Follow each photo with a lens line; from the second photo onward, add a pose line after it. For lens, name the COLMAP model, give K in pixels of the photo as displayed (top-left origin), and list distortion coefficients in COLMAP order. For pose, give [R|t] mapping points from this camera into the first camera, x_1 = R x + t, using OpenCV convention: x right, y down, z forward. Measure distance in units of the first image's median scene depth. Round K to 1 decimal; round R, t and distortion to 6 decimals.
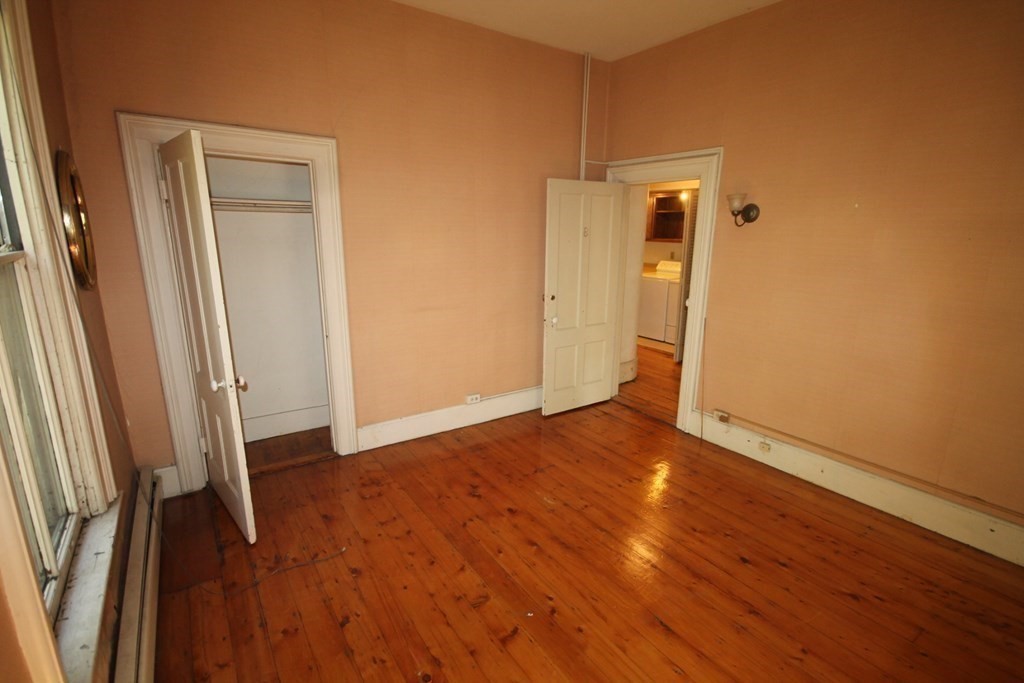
lens RADIAL K [[479.0, 0, 510.9], [0, 479.0, 343.3], [0, 0, 1]] dist [0.009649, -0.013996]
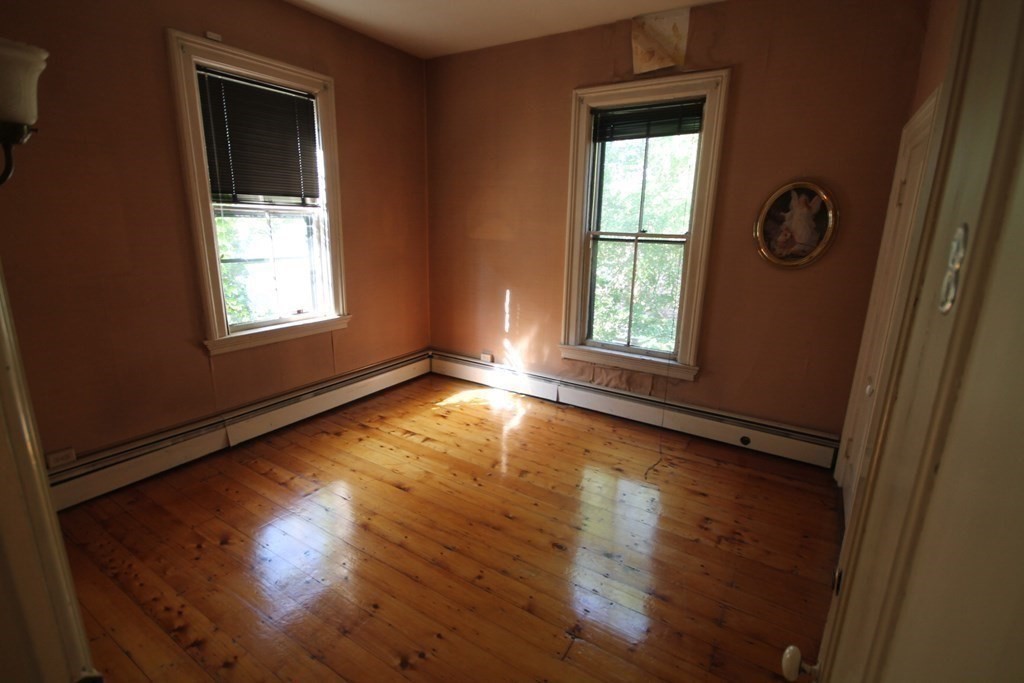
lens RADIAL K [[479.0, 0, 510.9], [0, 479.0, 343.3], [0, 0, 1]] dist [0.009649, -0.013996]
pose [[-0.918065, 0.068043, -0.390547, 0.430175], [-0.122788, 0.887906, 0.443335, -0.383683], [0.376935, 0.454965, -0.806800, 1.638069]]
